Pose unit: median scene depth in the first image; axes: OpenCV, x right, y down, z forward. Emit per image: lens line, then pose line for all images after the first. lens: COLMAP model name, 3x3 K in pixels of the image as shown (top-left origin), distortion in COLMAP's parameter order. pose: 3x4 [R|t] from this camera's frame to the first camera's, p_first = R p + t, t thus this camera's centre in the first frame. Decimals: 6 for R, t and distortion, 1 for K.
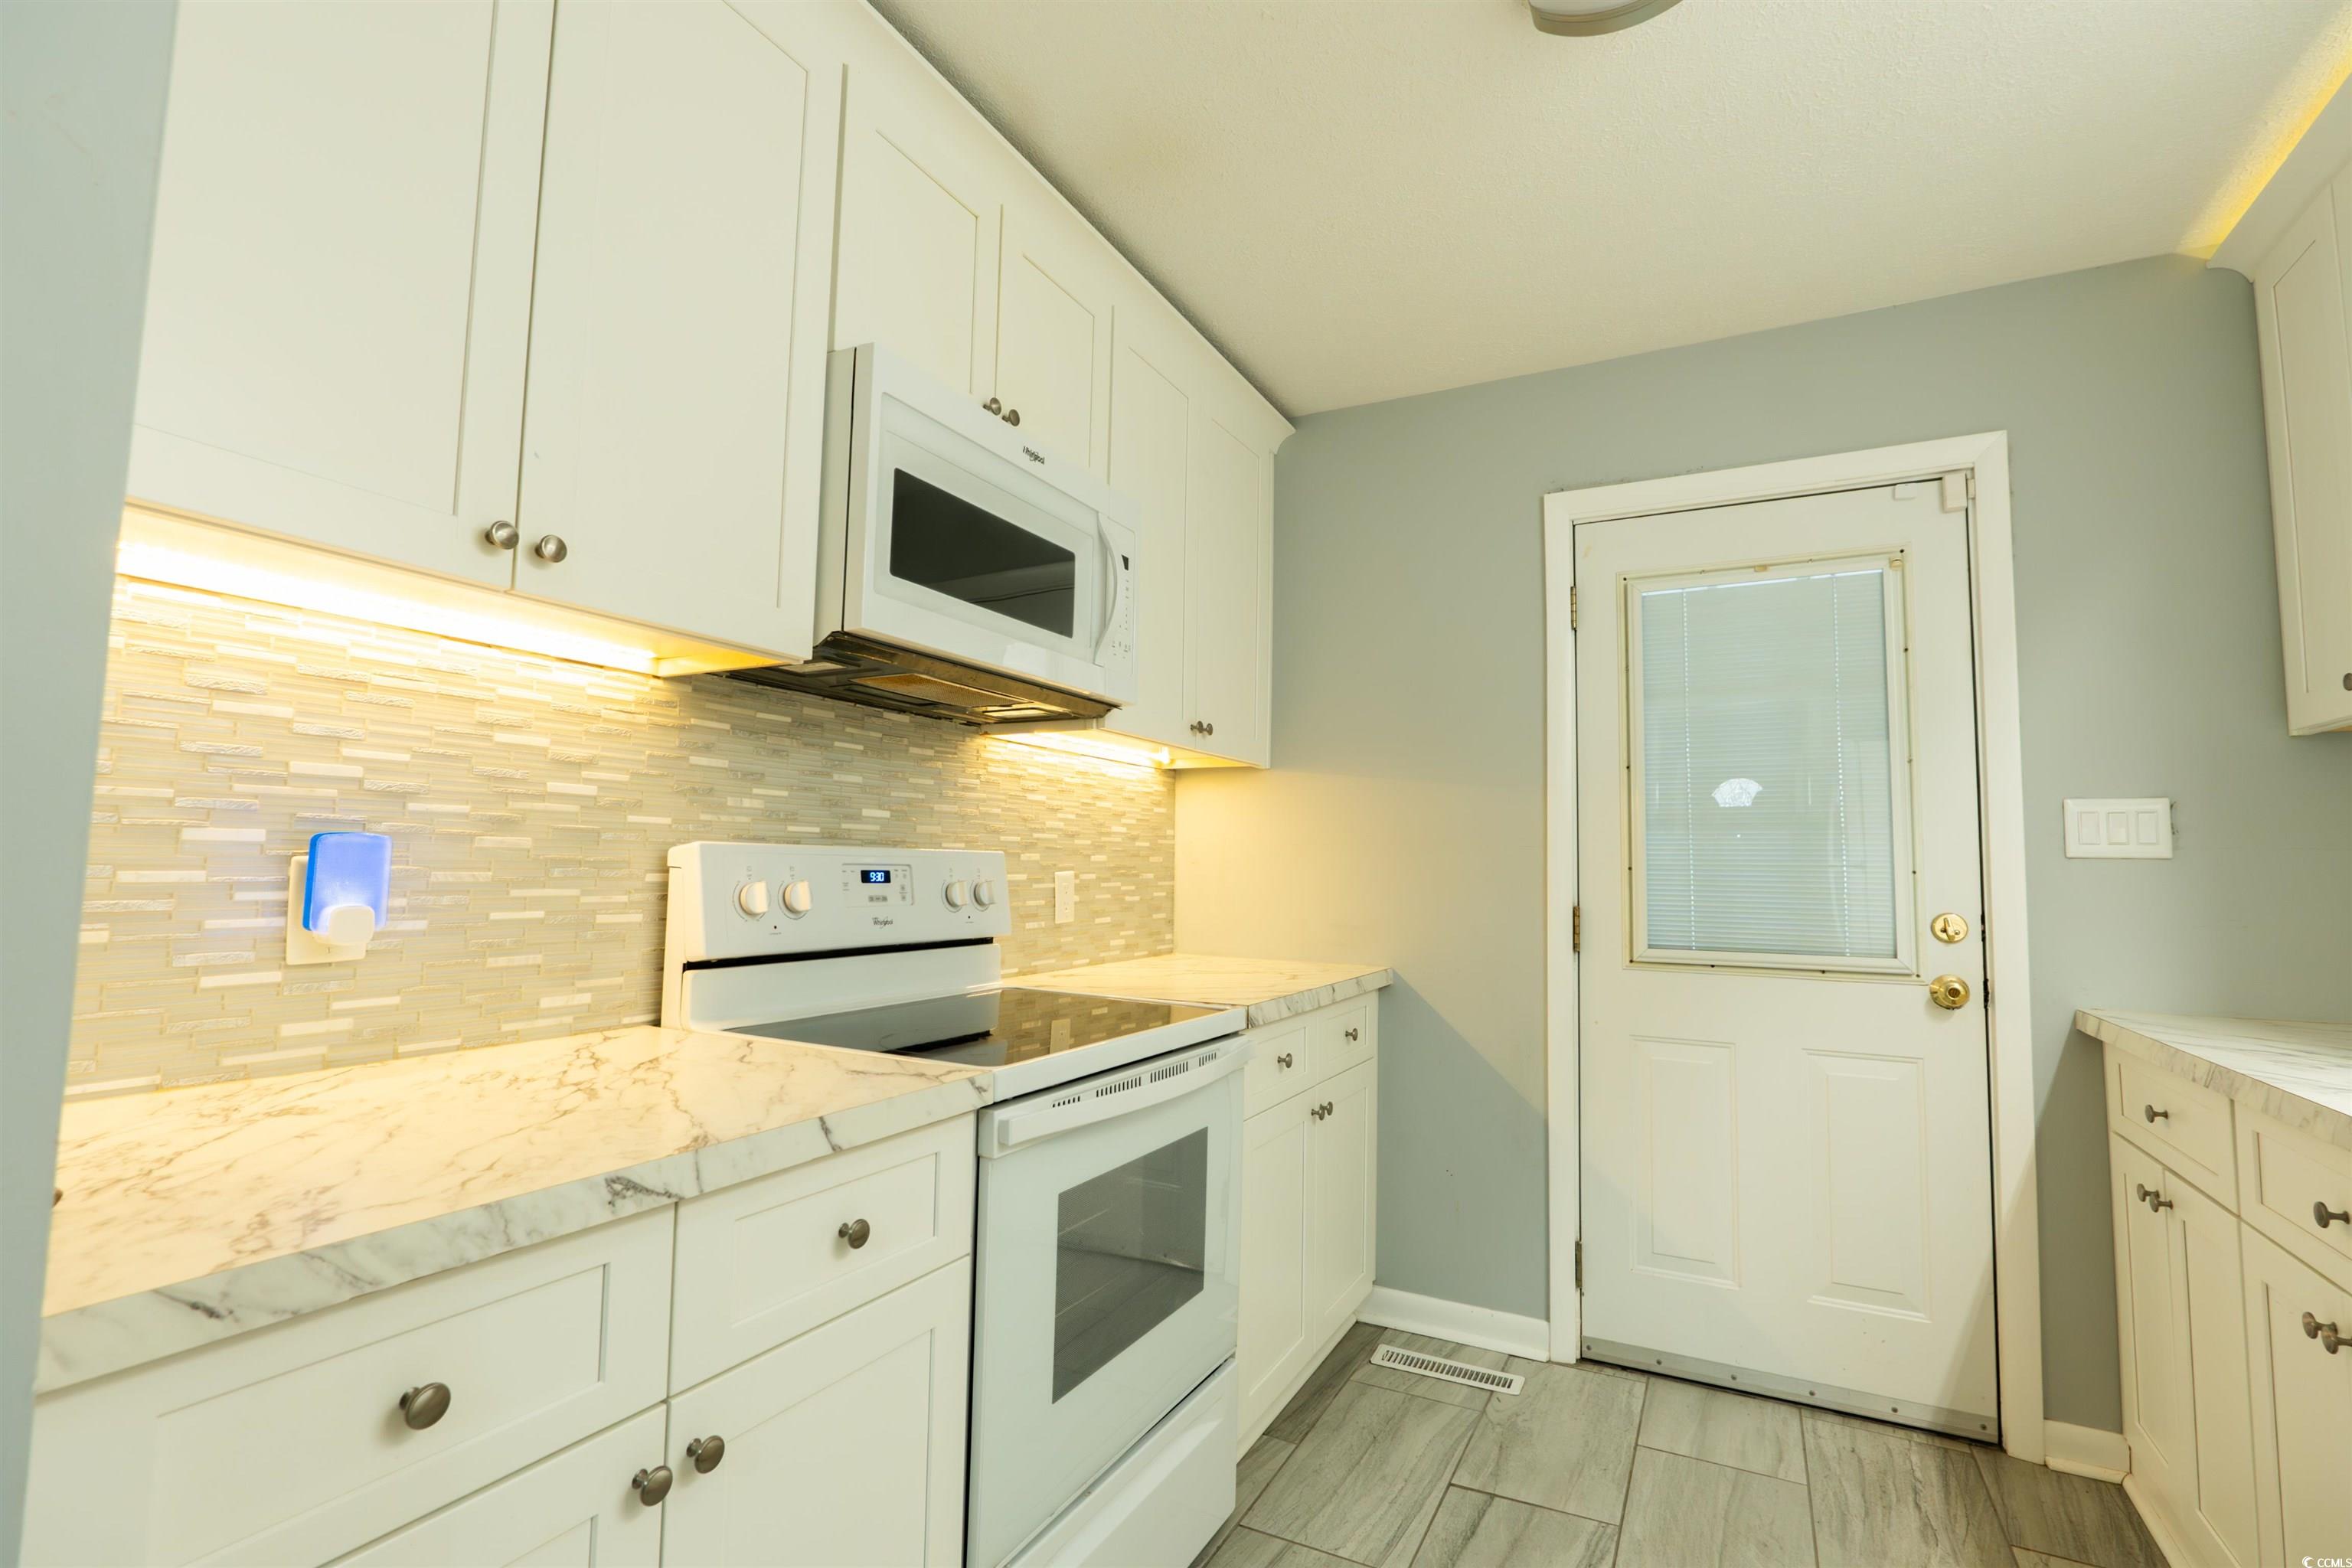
lens RADIAL K [[1073.1, 0, 1176.0], [0, 1073.1, 784.0], [0, 0, 1]] dist [-0.001682, 0.000035]
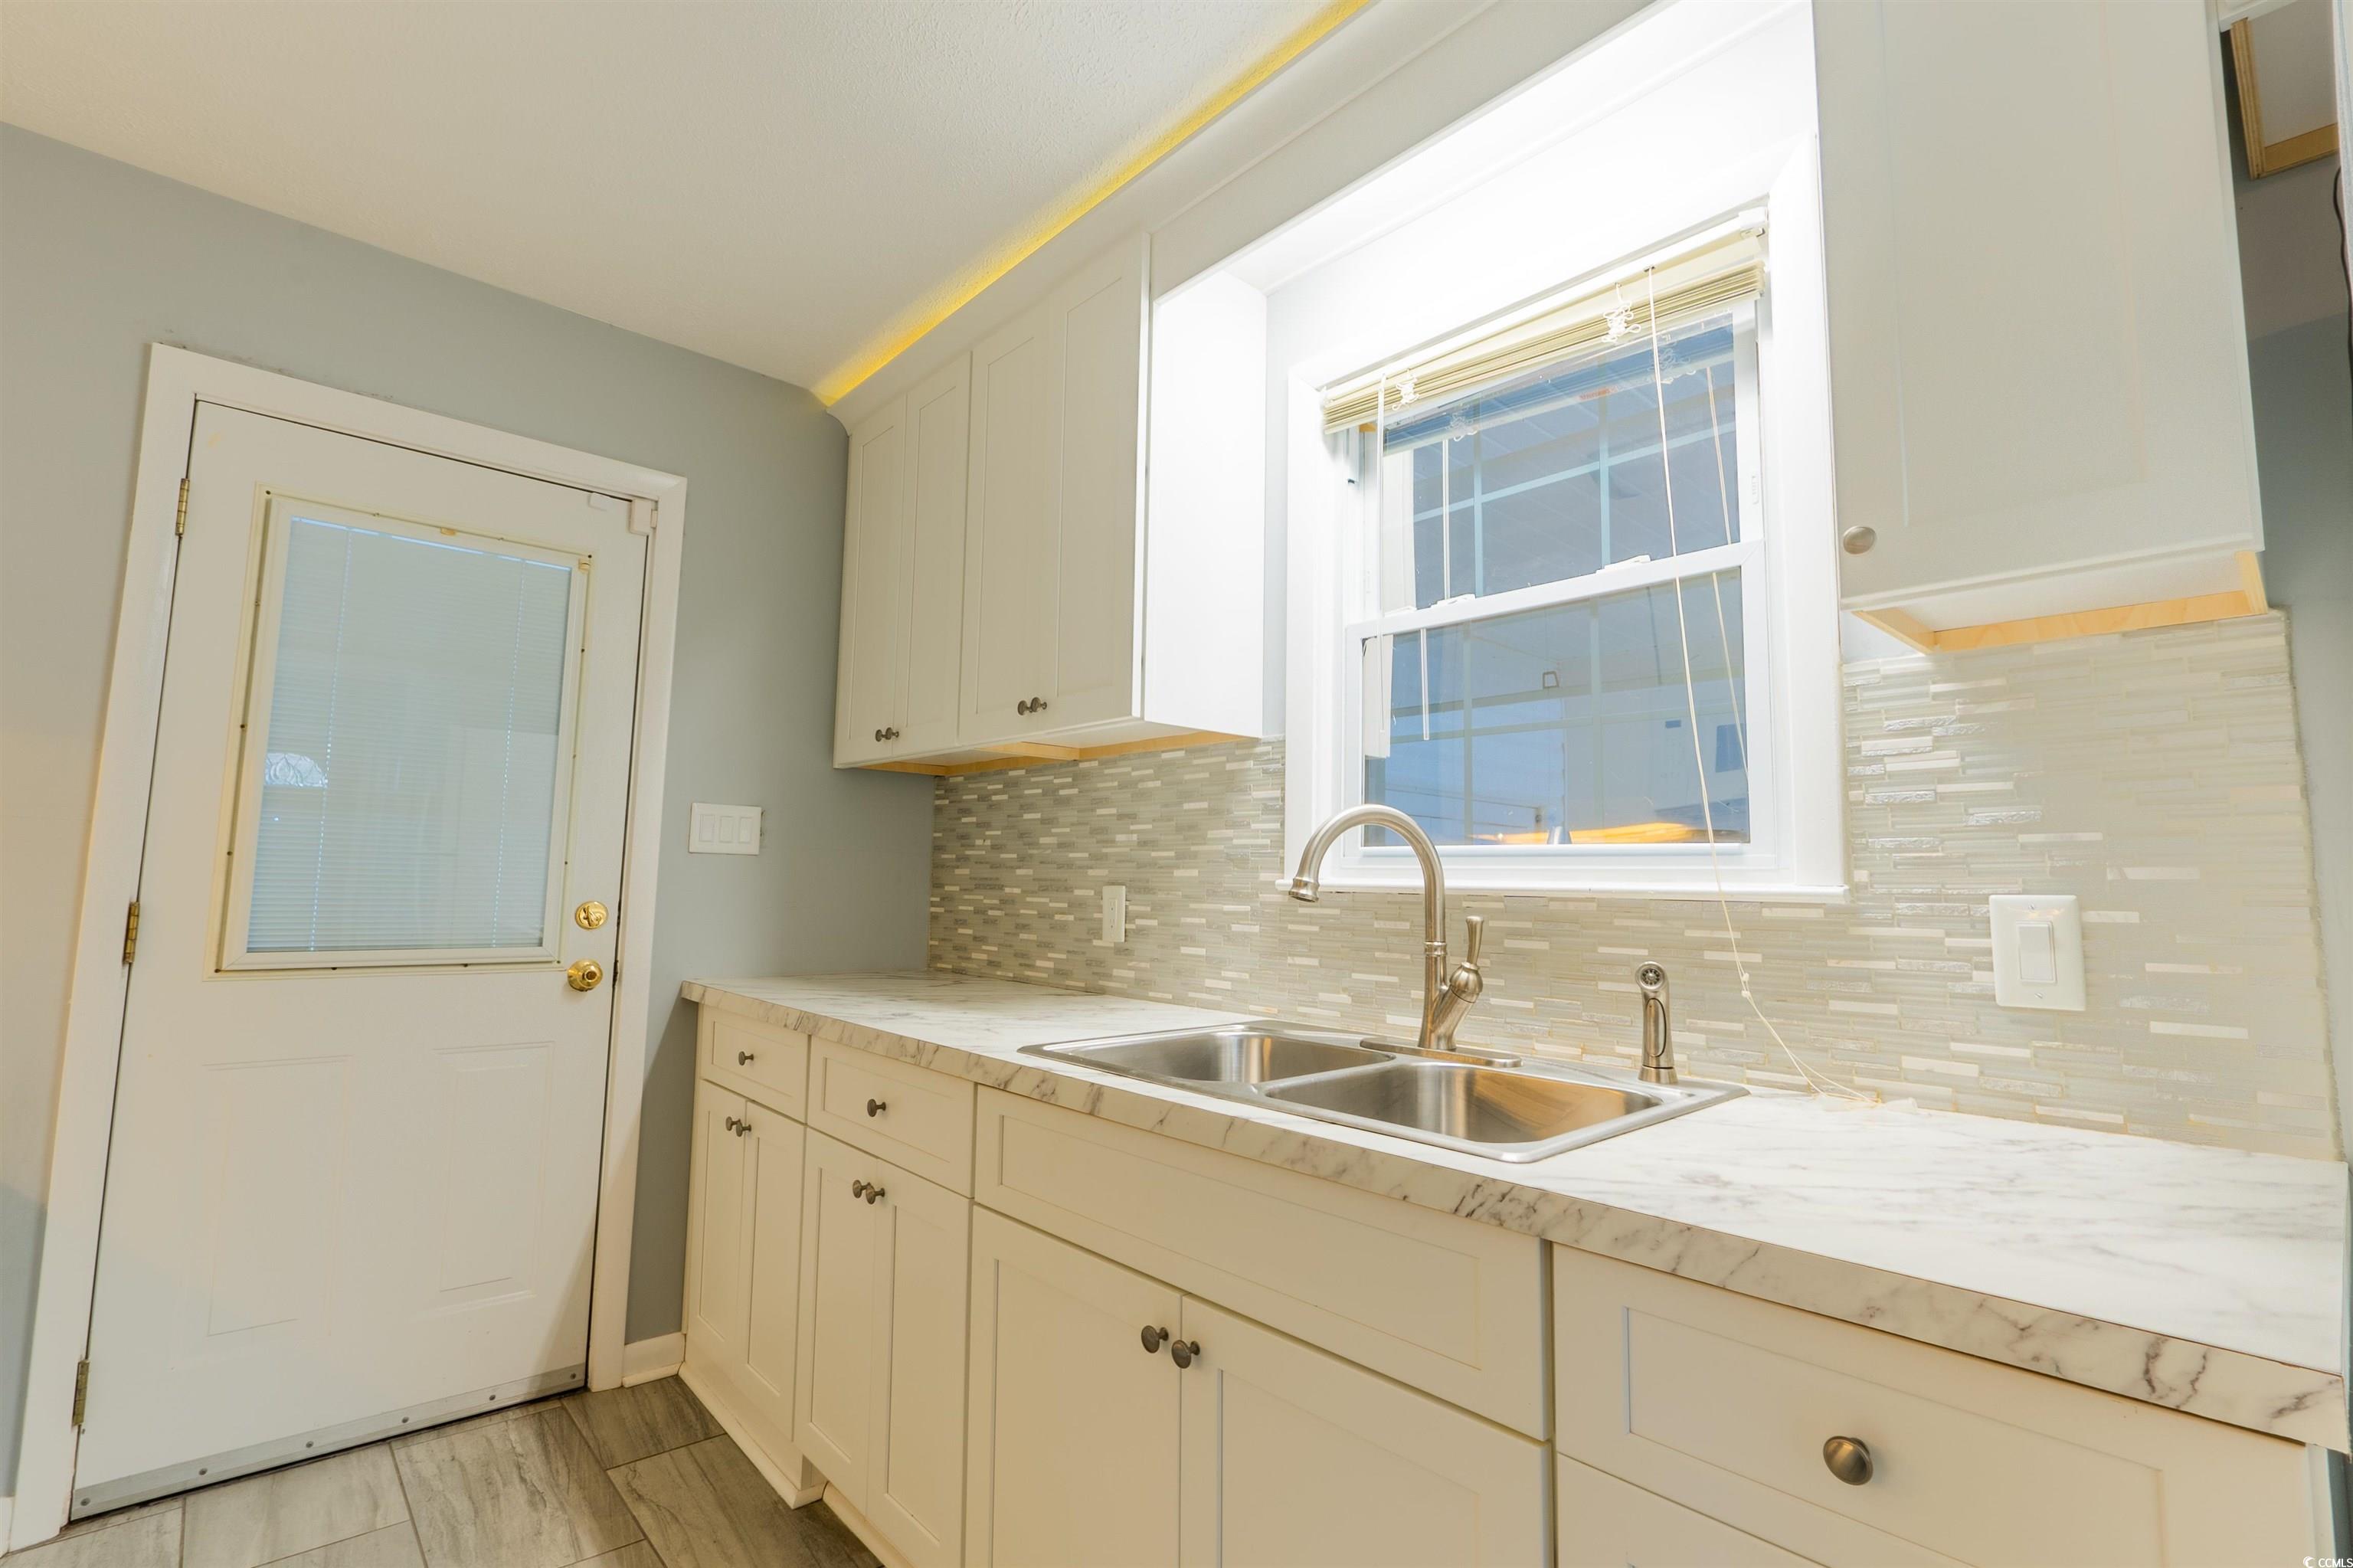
lens RADIAL K [[1084.0, 0, 1176.5], [0, 1084.0, 784.0], [0, 0, 1]] dist [0.001745, 0.000224]
pose [[0.353277, 0.080253, 0.932070, -0.099968], [-0.091683, 0.994488, -0.050877, 0.005696], [-0.931016, -0.067481, 0.358687, 0.080256]]
